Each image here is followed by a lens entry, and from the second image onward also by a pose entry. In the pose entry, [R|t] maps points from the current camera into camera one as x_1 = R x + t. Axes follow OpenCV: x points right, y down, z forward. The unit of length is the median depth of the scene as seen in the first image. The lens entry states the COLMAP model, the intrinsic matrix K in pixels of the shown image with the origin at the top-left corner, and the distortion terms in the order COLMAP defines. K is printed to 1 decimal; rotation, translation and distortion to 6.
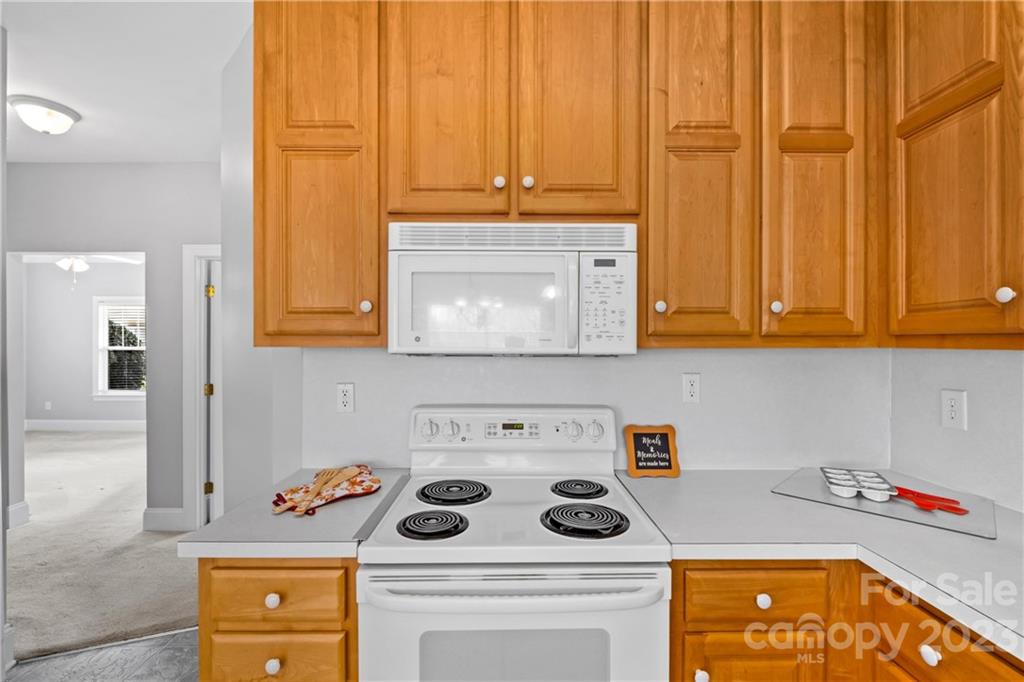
lens RADIAL K [[442.1, 0, 514.7], [0, 442.1, 344.2], [0, 0, 1]] dist [-0.001330, -0.001038]
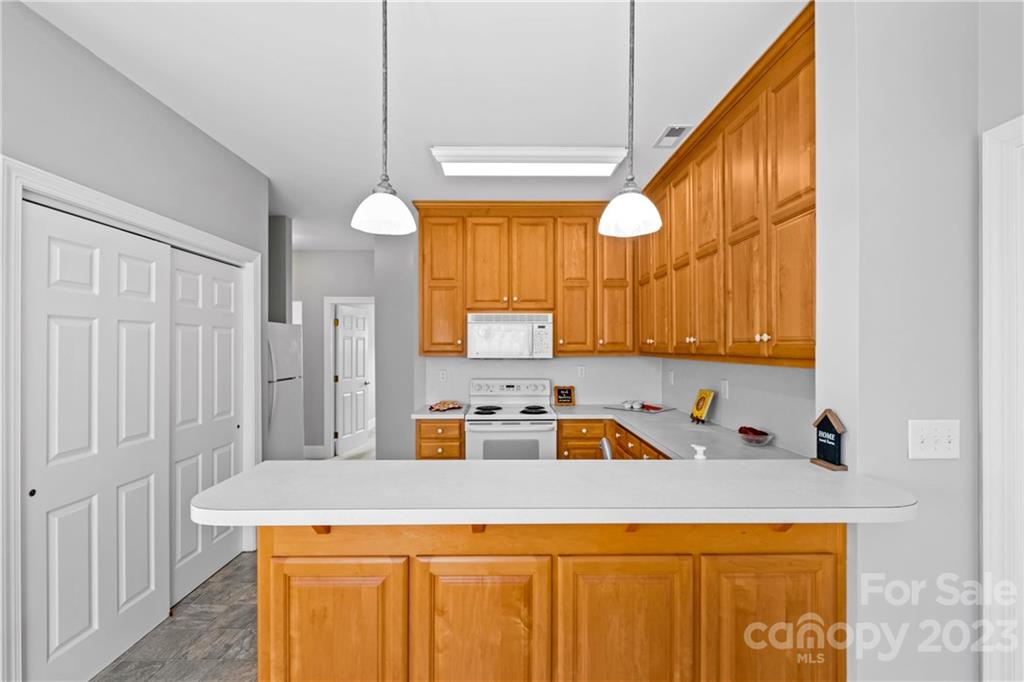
lens RADIAL K [[442.1, 0, 514.7], [0, 442.1, 344.2], [0, 0, 1]] dist [-0.001330, -0.001038]
pose [[0.999956, -0.002948, 0.008909, -0.000493], [0.003022, 0.999961, -0.008286, -0.045482], [-0.008884, 0.008312, 0.999926, -1.867117]]
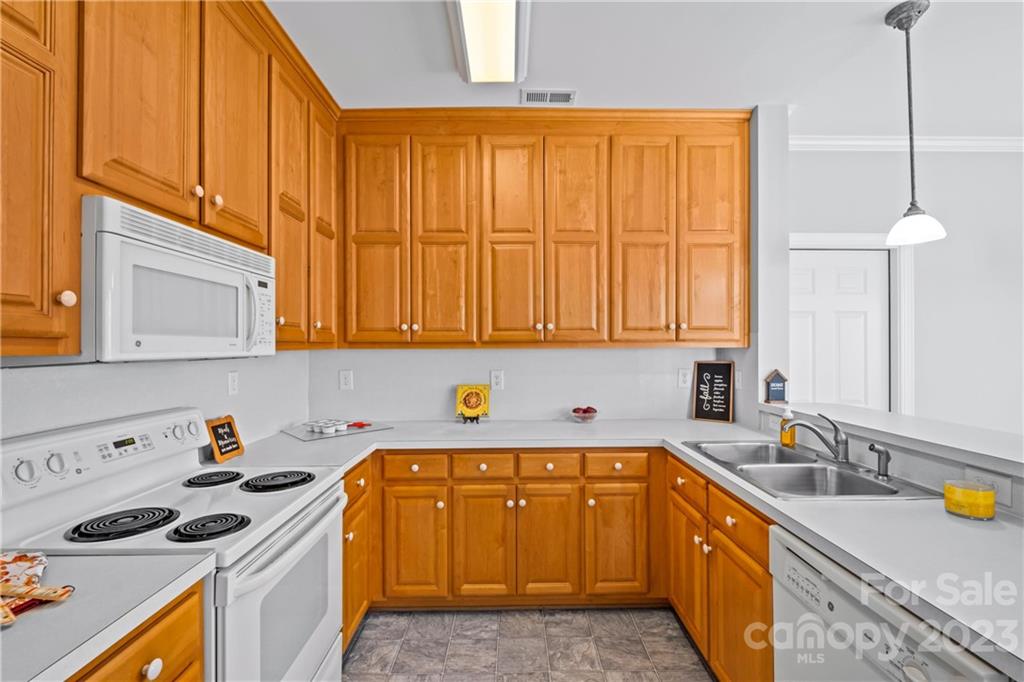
lens RADIAL K [[442.7, 0, 515.4], [0, 442.7, 341.6], [0, 0, 1]] dist [0.002165, 0.000219]
pose [[-0.000816, 0.007198, 0.999974, -1.049033], [0.007664, 0.999945, -0.007191, -0.003773], [-0.999970, 0.007658, -0.000871, 0.261576]]
